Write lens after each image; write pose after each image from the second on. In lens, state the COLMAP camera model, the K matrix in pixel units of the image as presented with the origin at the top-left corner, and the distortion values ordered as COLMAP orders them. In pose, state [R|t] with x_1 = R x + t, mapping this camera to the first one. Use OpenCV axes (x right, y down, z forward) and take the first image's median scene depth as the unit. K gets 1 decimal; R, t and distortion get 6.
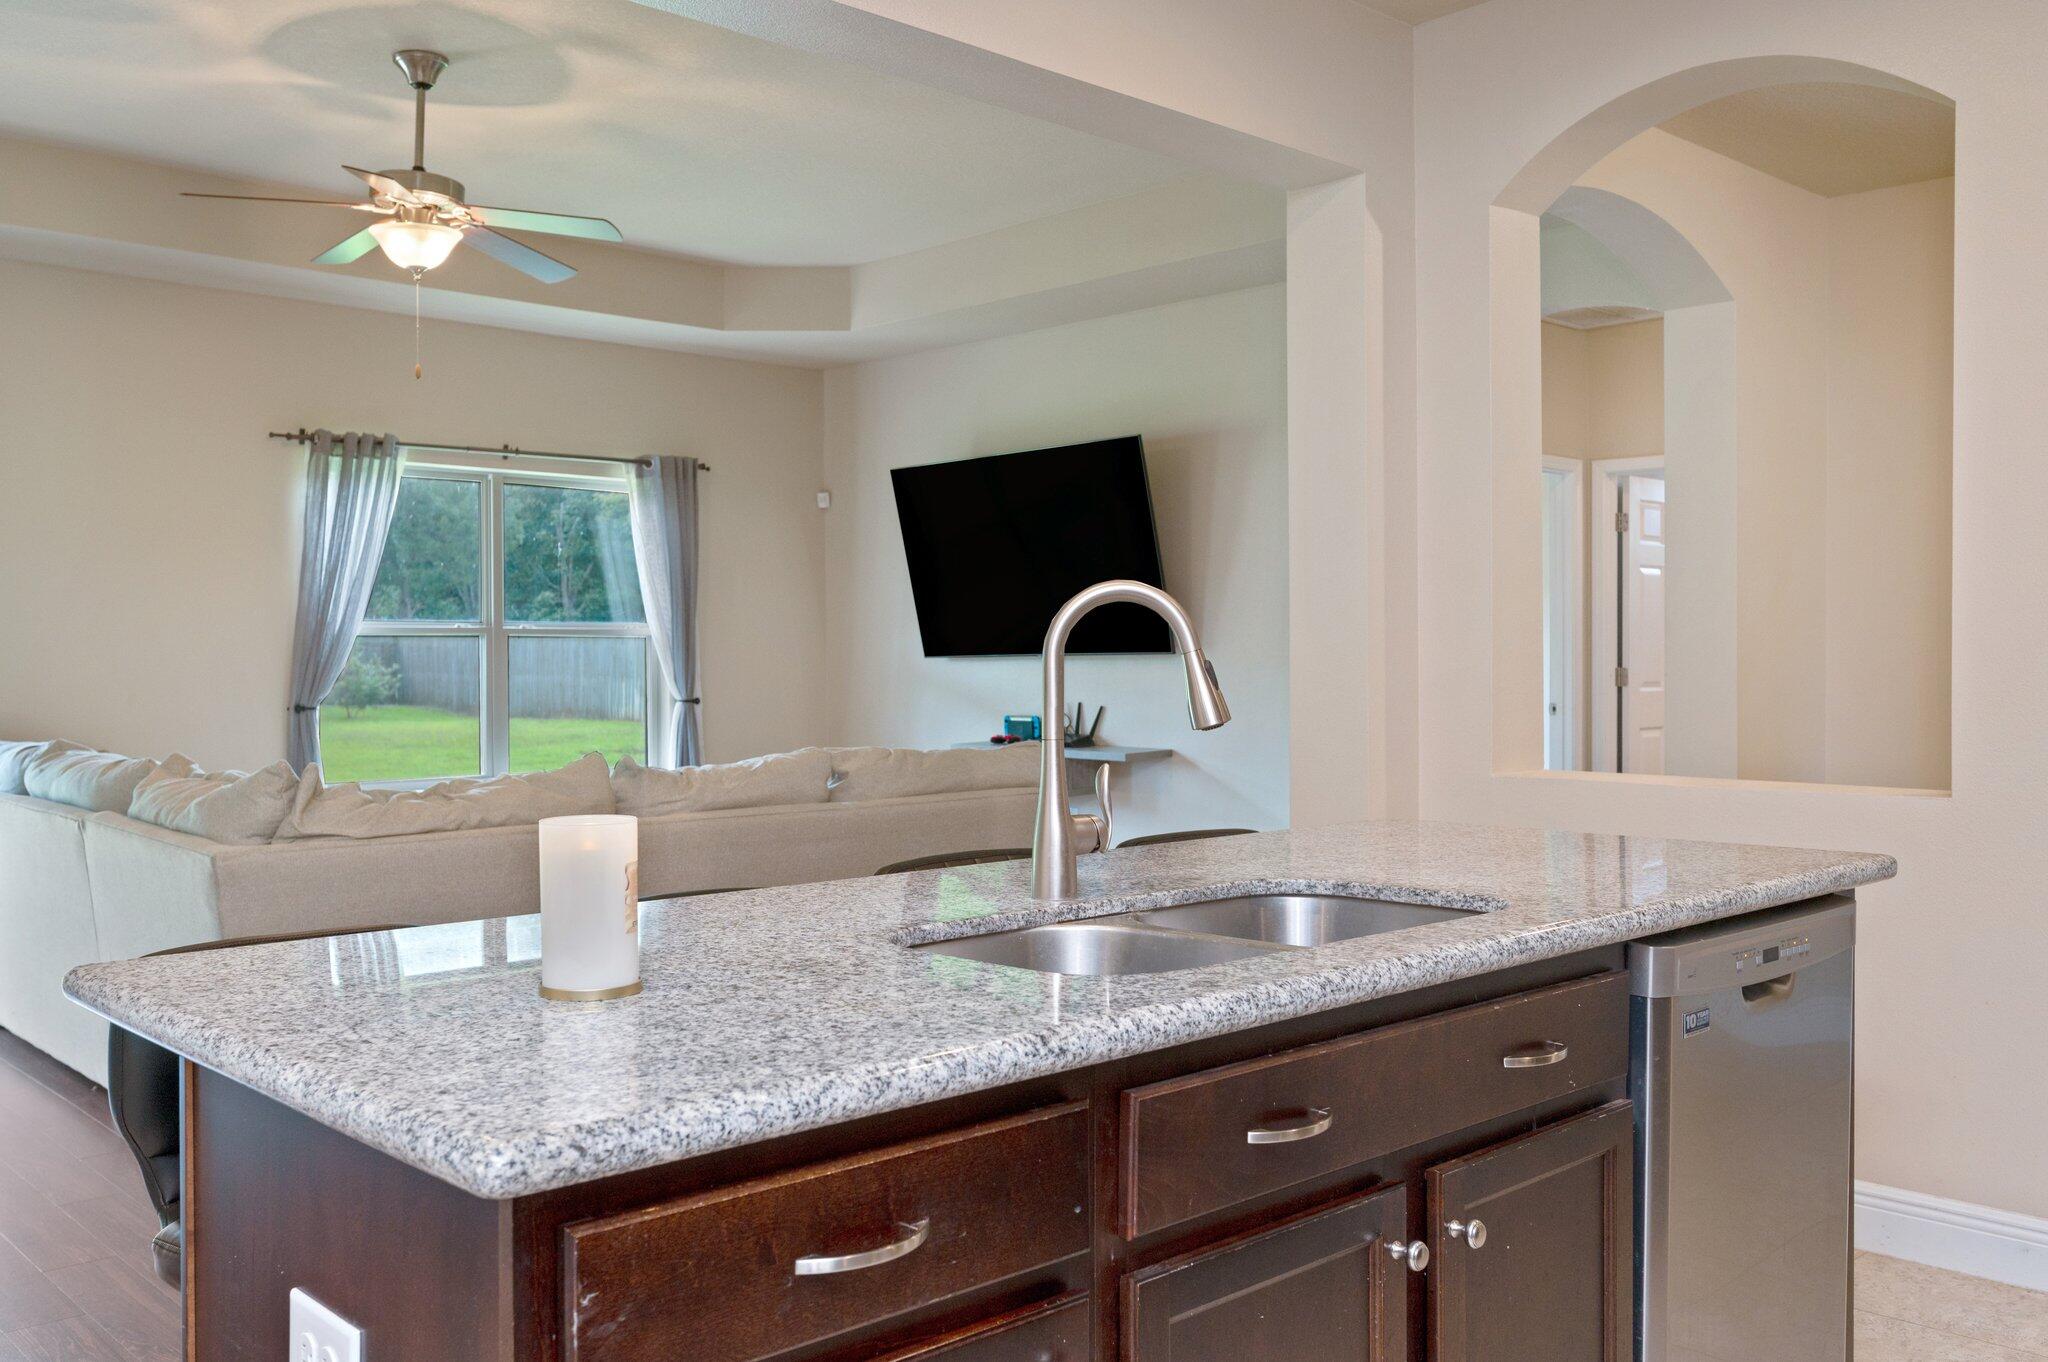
lens RADIAL K [[1787.4, 0, 1048.3], [0, 1787.4, 657.6], [0, 0, 1]] dist [-0.012111, 0.005660]
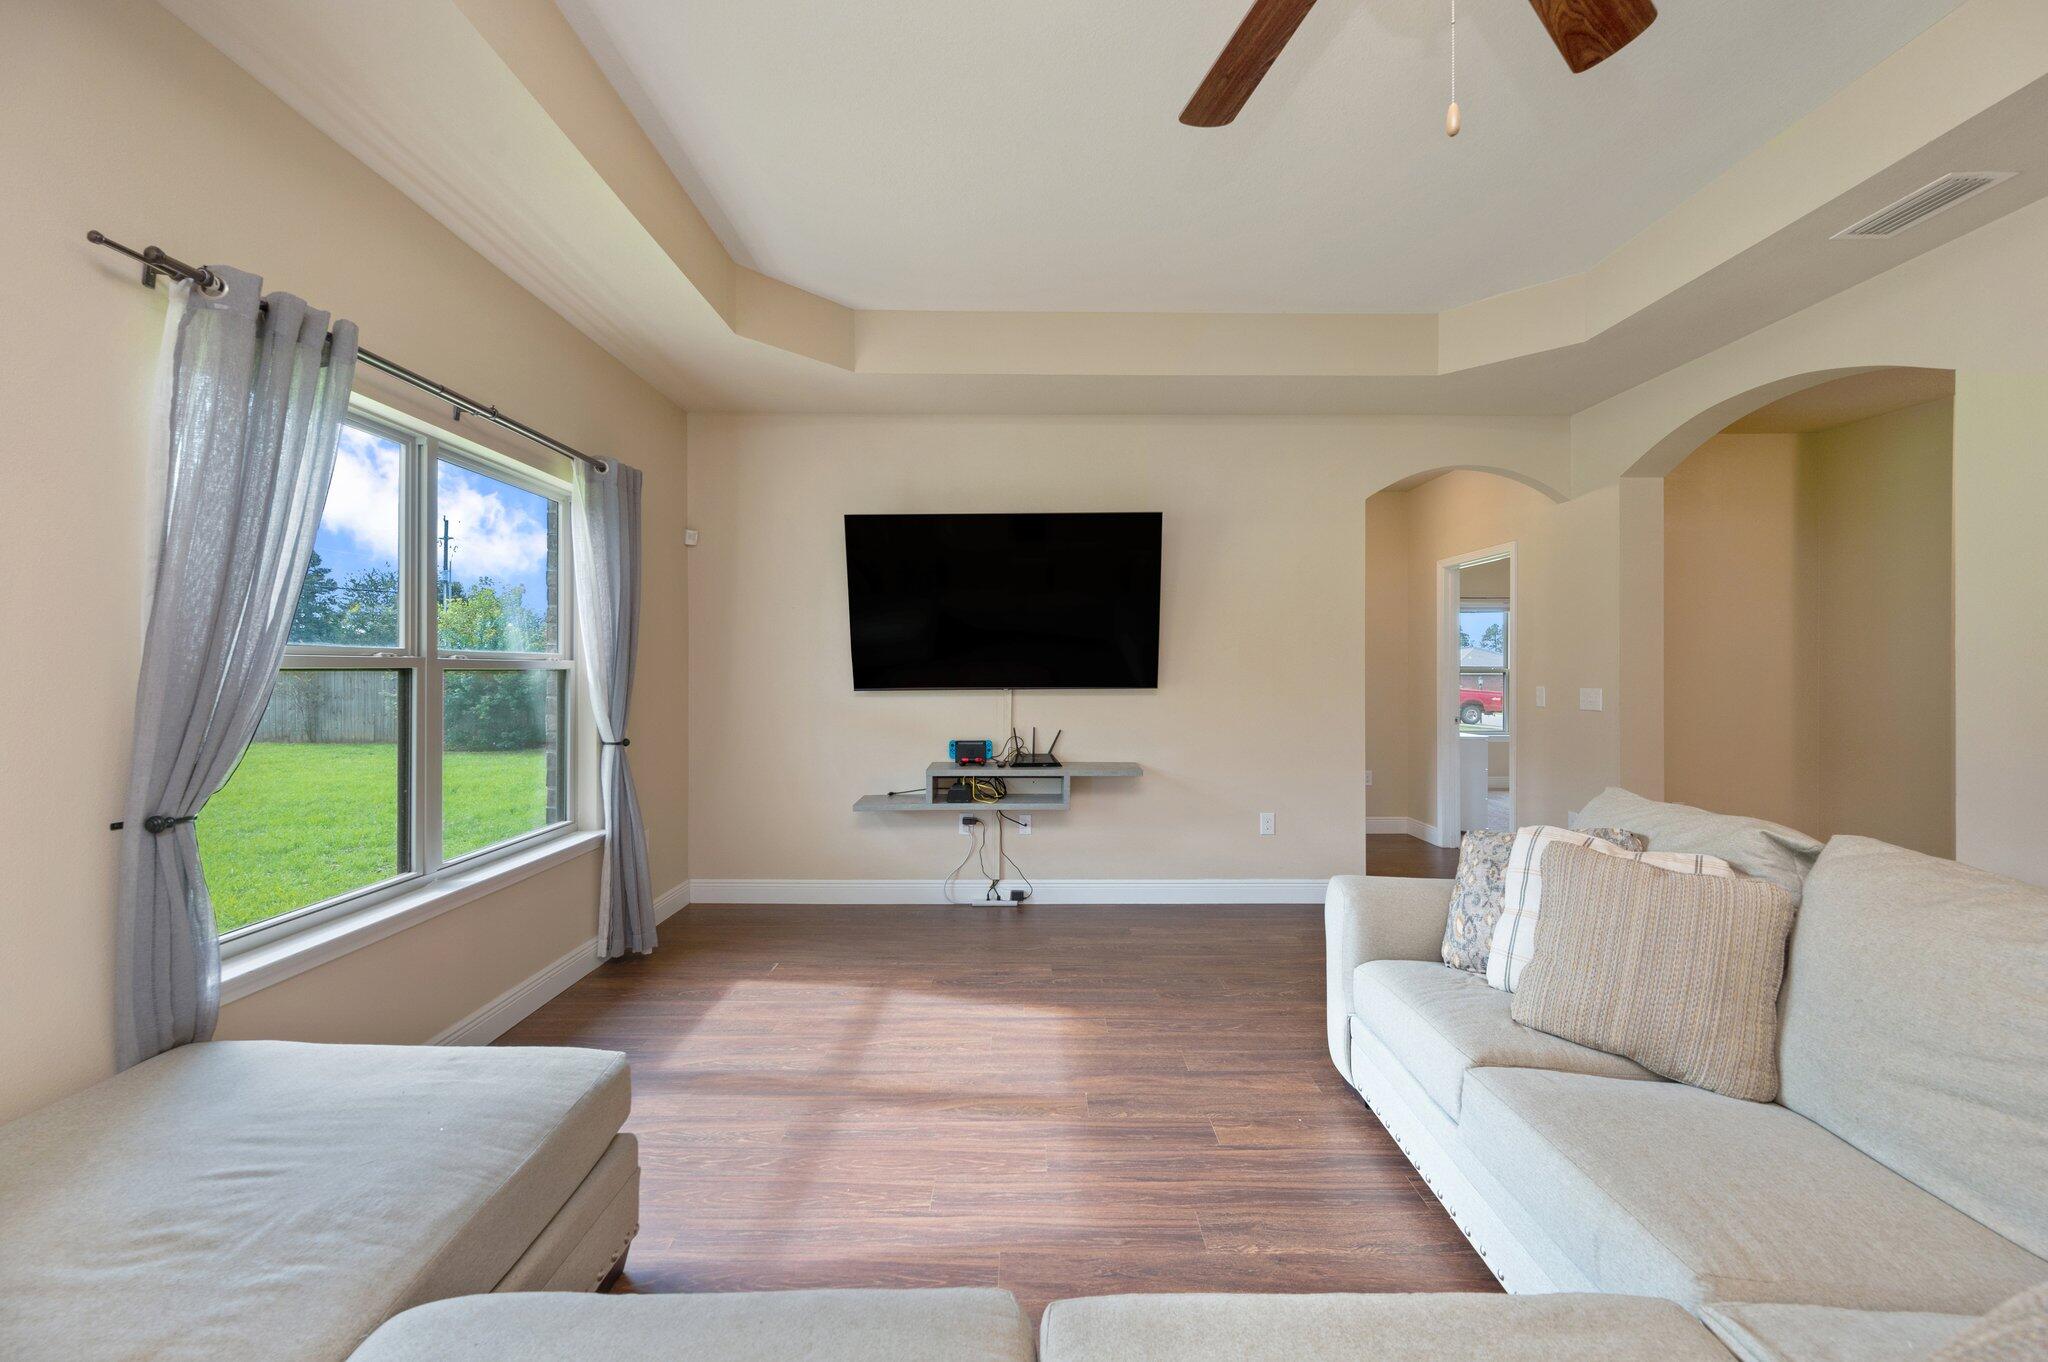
lens RADIAL K [[815.7, 0, 1025.7], [0, 815.7, 665.2], [0, 0, 1]] dist [-0.002511, 0.001050]
pose [[0.688967, 0.009562, 0.724730, -0.406784], [-0.001836, 0.999933, -0.011448, -0.011692], [-0.724790, 0.006557, 0.688938, 0.657073]]
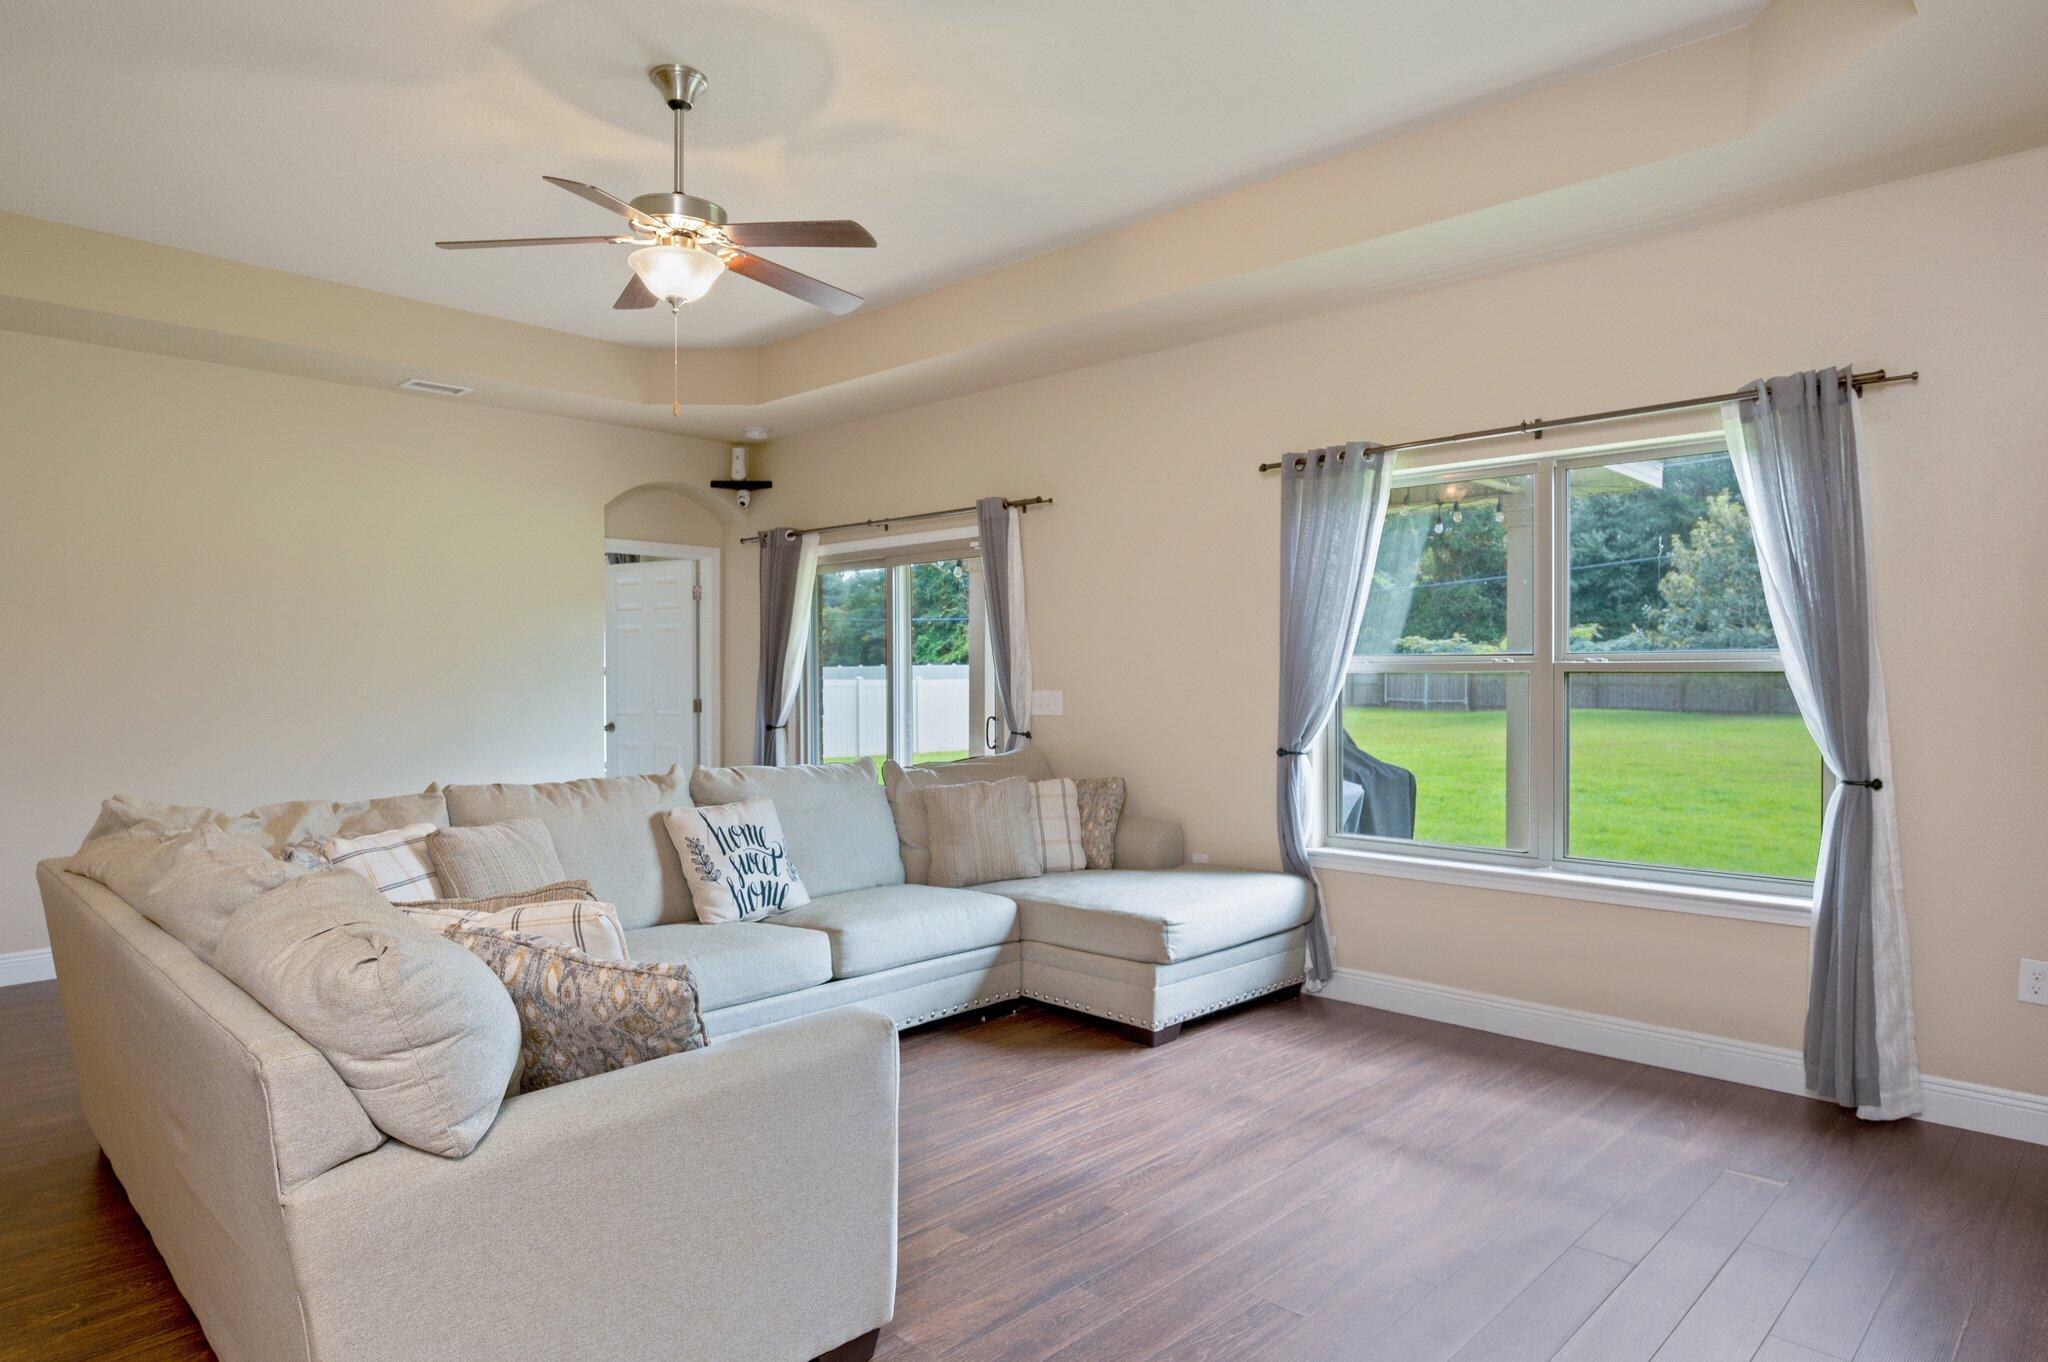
lens RADIAL K [[1193.9, 0, 1011.8], [0, 1193.9, 677.9], [0, 0, 1]] dist [-0.013502, -0.001915]
pose [[0.029295, 0.007232, -0.999545, 0.202945], [-0.001520, 0.999973, 0.007190, -0.014659], [0.999570, 0.001309, 0.029305, 0.814257]]
